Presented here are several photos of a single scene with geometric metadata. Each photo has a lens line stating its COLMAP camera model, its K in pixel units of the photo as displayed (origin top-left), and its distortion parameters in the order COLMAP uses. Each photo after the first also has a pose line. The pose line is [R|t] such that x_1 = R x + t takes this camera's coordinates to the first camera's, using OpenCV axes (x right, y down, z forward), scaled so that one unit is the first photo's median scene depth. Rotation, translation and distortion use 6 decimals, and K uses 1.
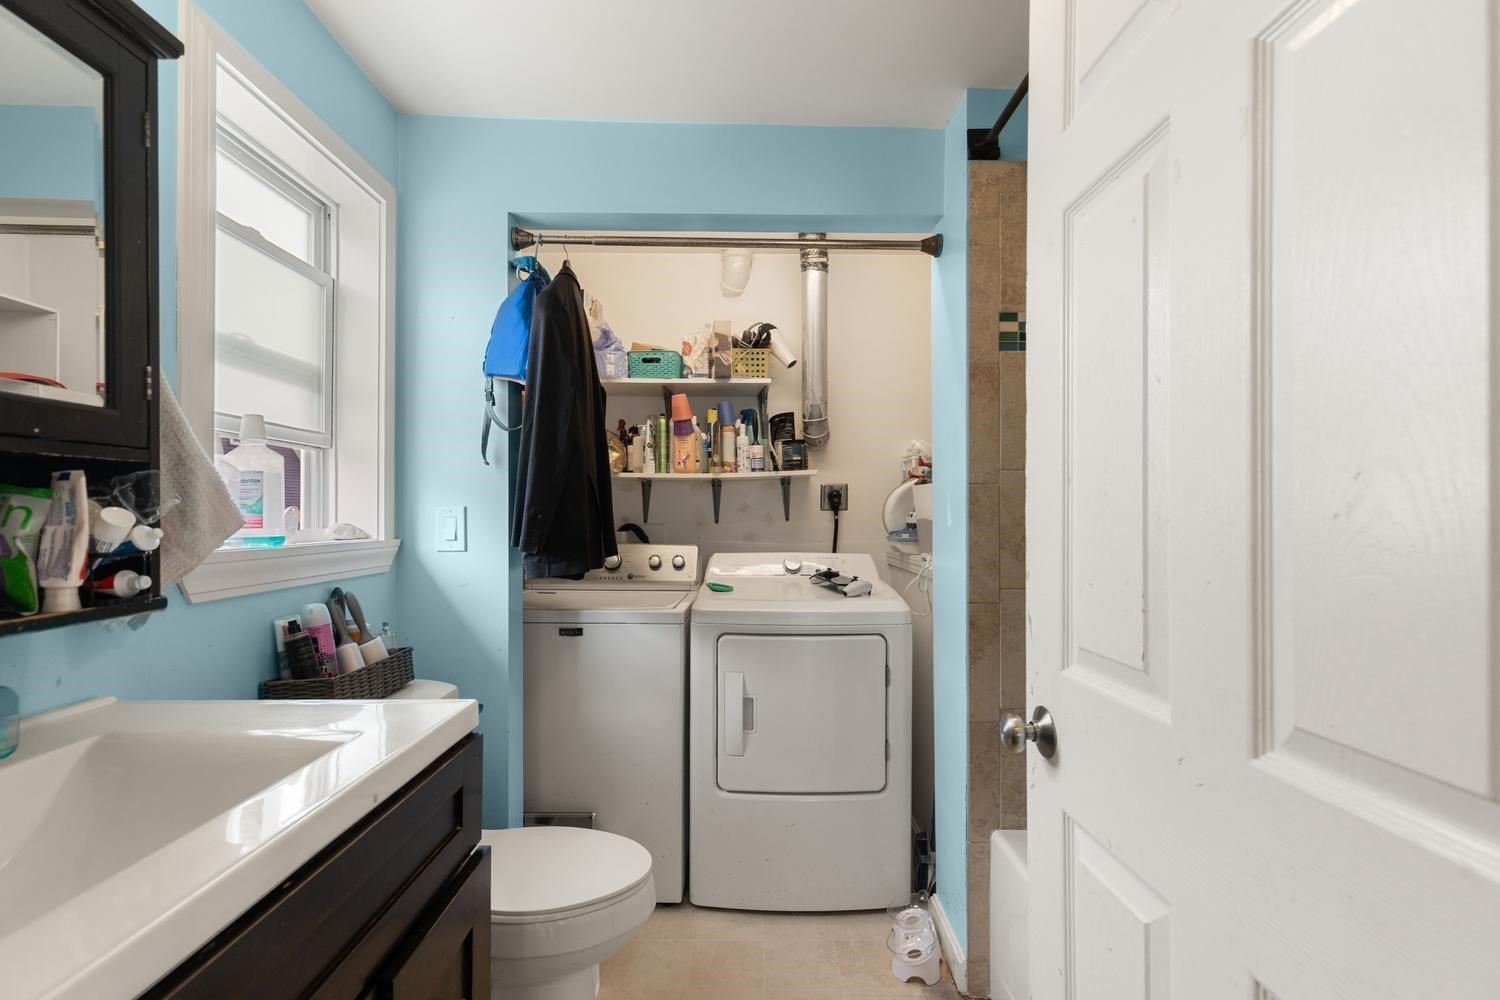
lens RADIAL K [[704.2, 0, 785.7], [0, 704.2, 506.7], [0, 0, 1]] dist [-0.001535, -0.001405]
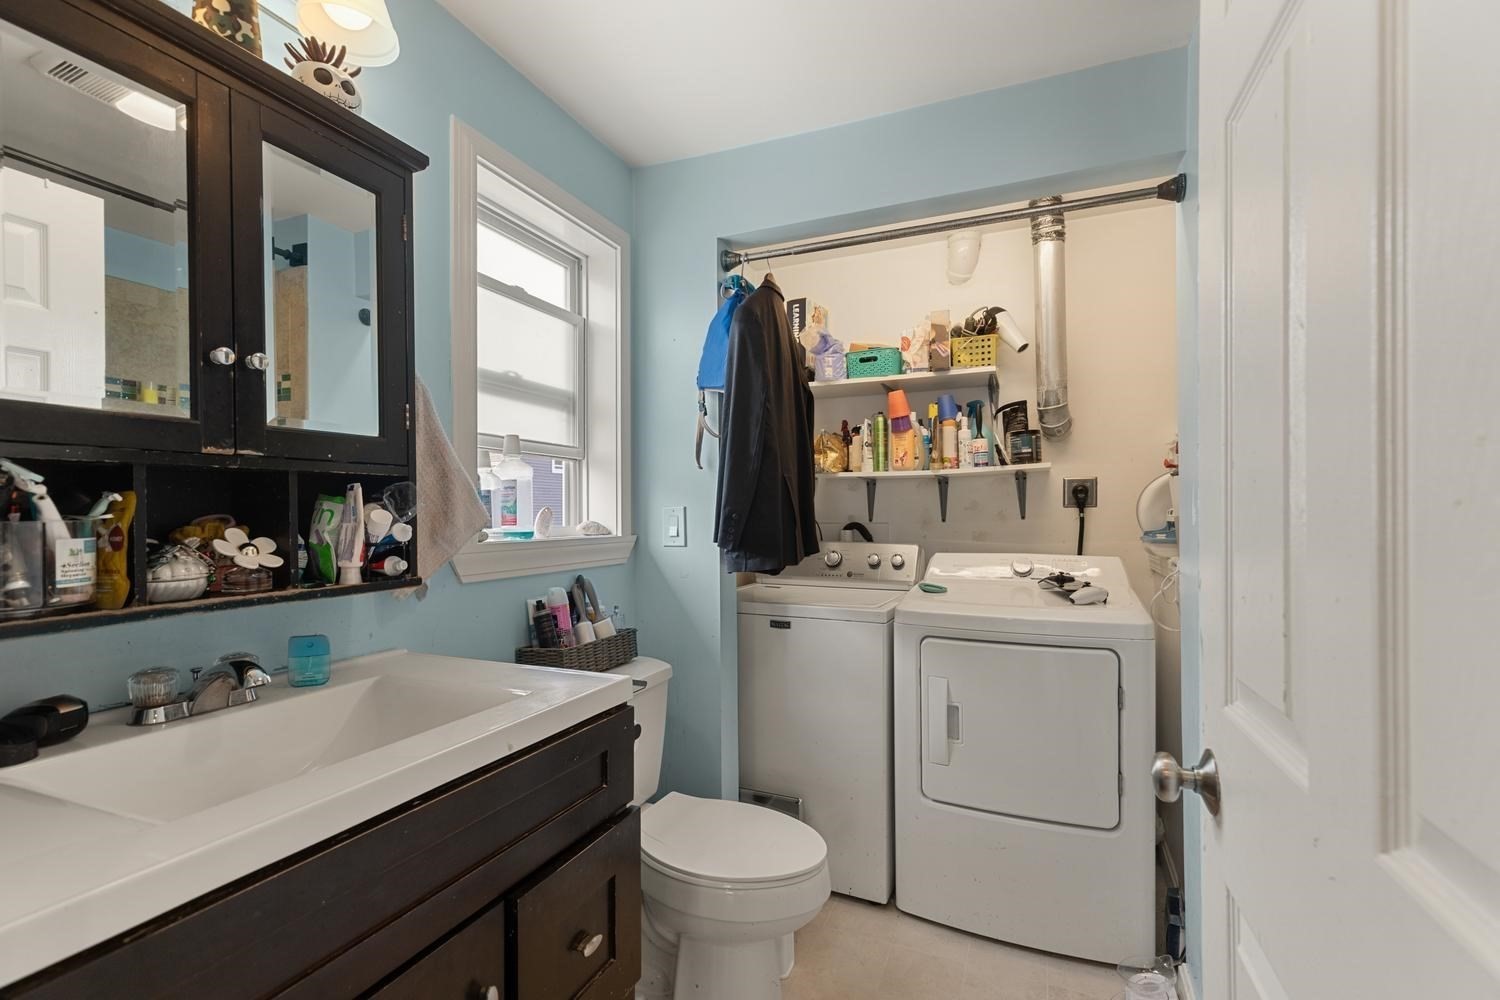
lens RADIAL K [[704.2, 0, 754.5], [0, 704.2, 510.6], [0, 0, 1]] dist [-0.001535, -0.001405]
pose [[0.903607, -0.008222, -0.428284, 0.125375], [0.010898, 0.999933, 0.003797, 0.002536], [0.428225, -0.008099, 0.903636, 0.032521]]
